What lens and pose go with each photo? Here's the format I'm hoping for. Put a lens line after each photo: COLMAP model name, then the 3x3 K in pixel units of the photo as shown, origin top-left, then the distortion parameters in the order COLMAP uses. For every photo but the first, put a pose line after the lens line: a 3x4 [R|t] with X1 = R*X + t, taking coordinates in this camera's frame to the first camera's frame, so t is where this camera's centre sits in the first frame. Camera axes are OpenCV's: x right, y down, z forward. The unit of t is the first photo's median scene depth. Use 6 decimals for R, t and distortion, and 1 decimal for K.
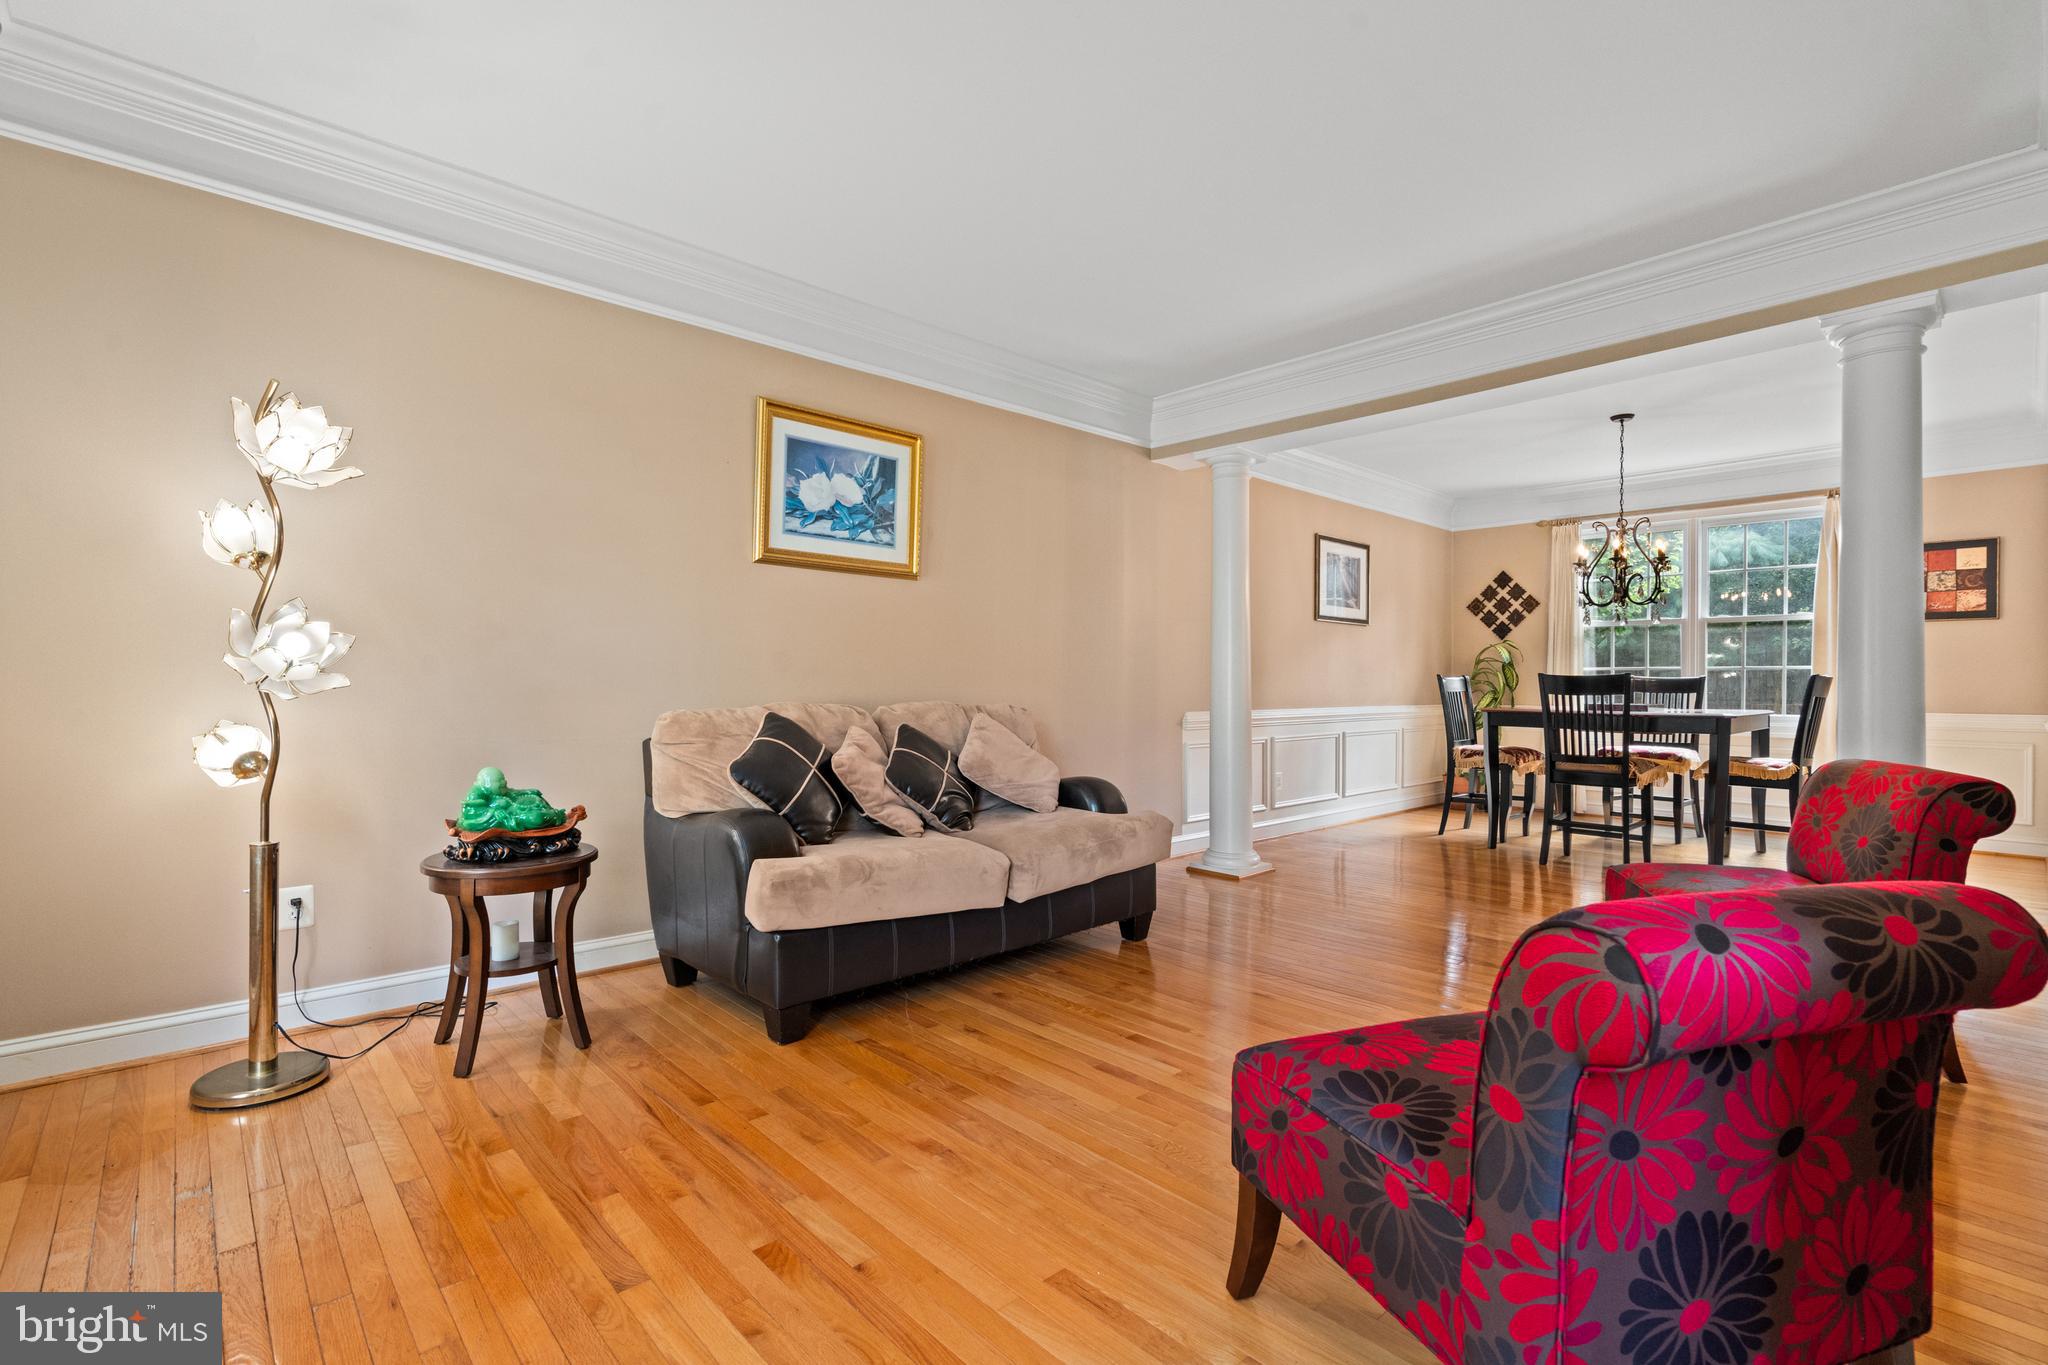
lens RADIAL K [[913.0, 0, 1024.0], [0, 913.0, 682.5], [0, 0, 1]] dist [0.002721, 0.000709]
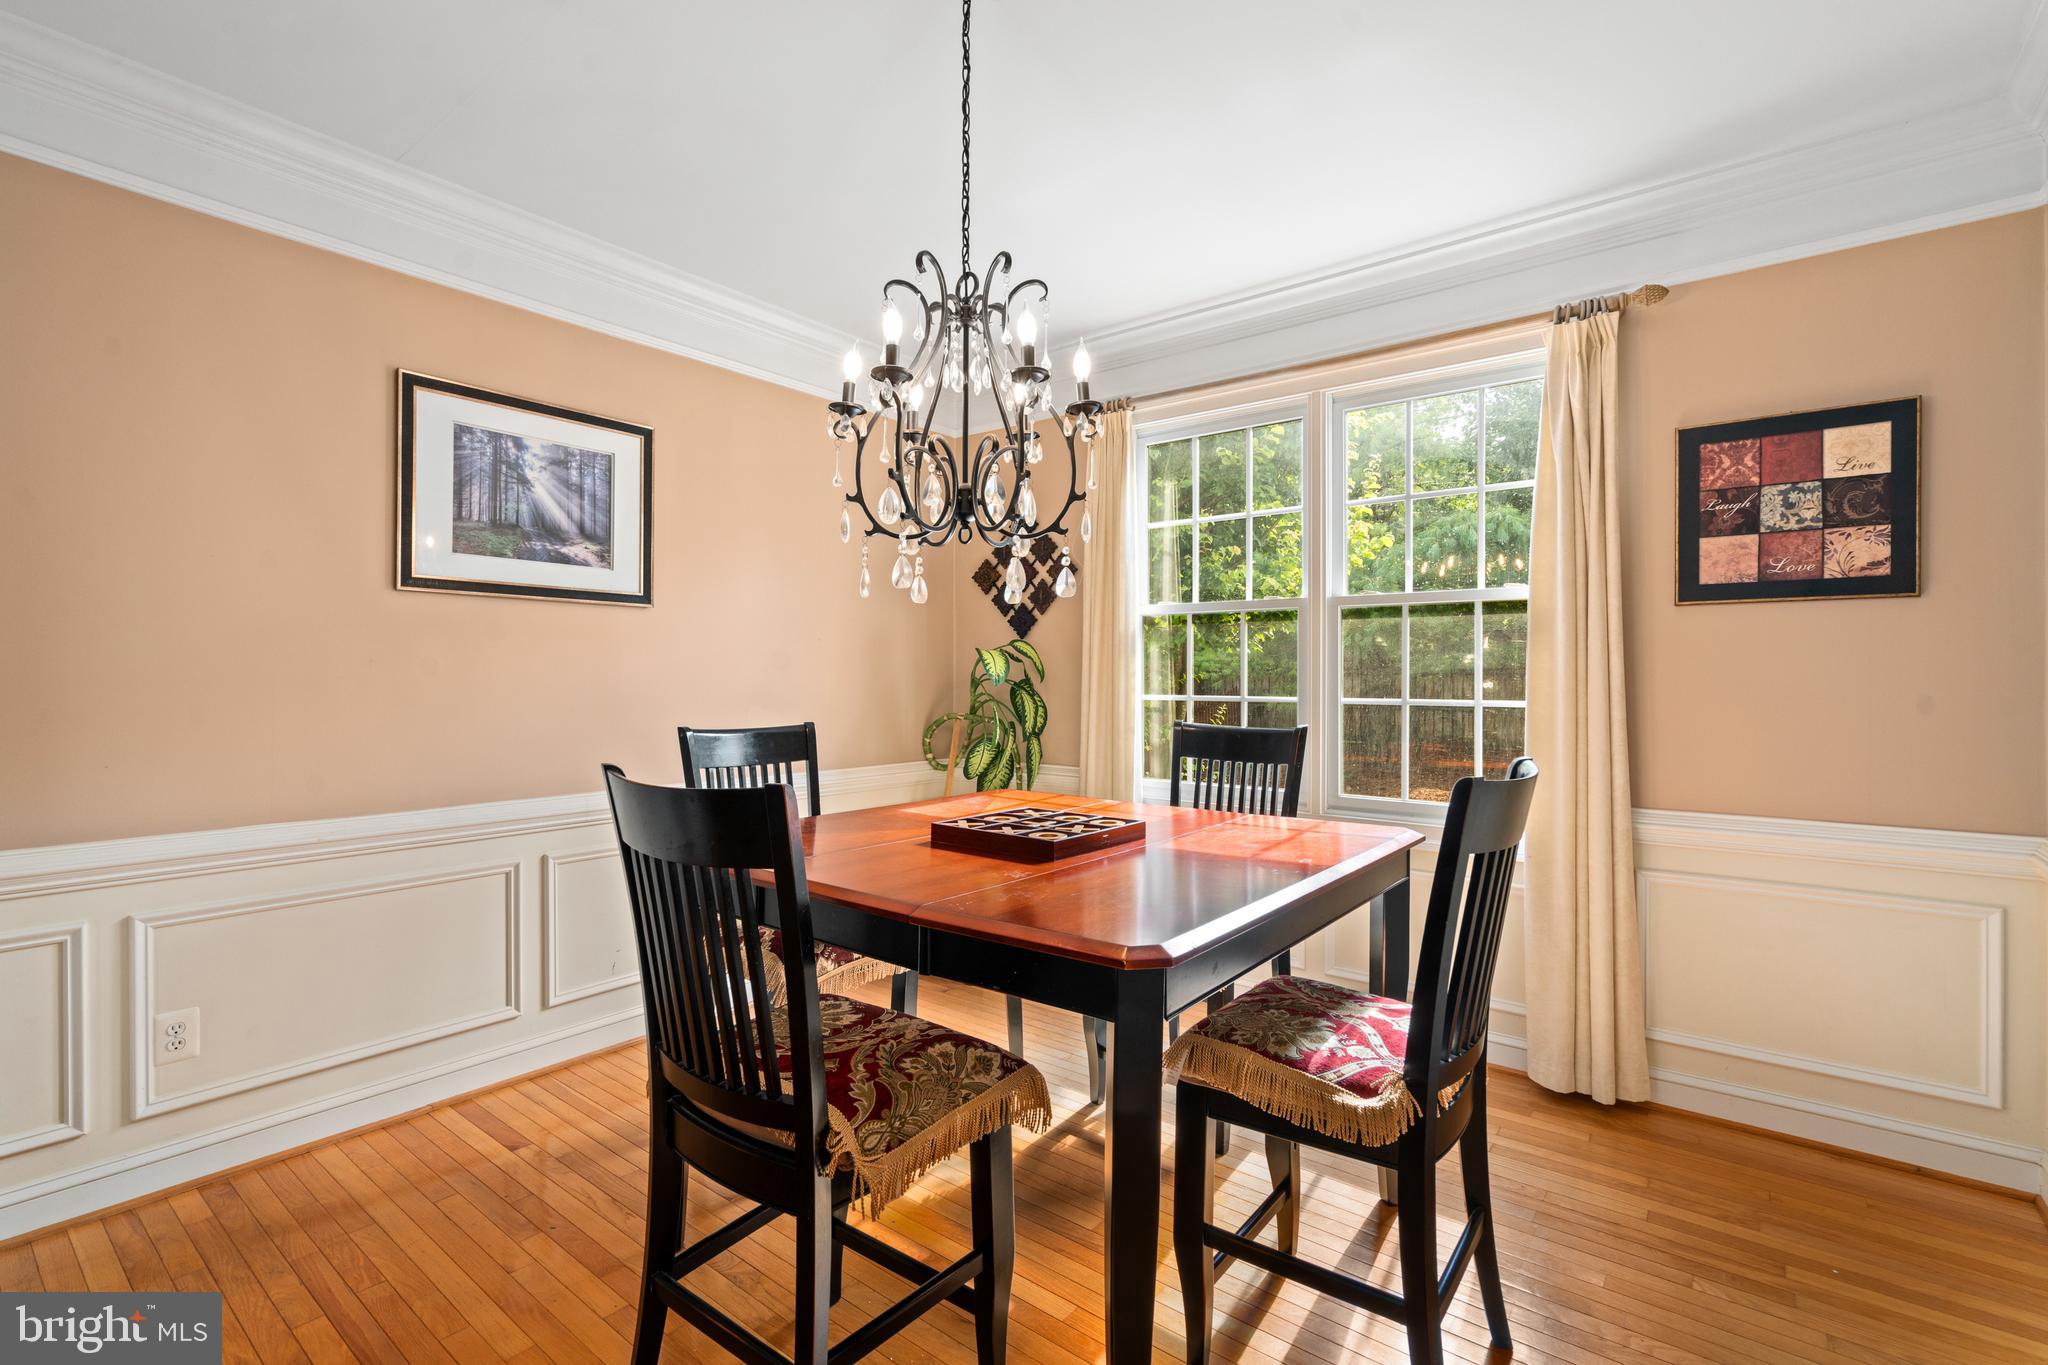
lens RADIAL K [[946.1, 0, 1021.2], [0, 946.1, 686.4], [0, 0, 1]] dist [0.008471, 0.000049]
pose [[0.990018, -0.002875, 0.140914, 0.590491], [0.001433, 0.999946, 0.010339, -0.033659], [-0.140936, -0.010034, 0.989968, 0.616868]]
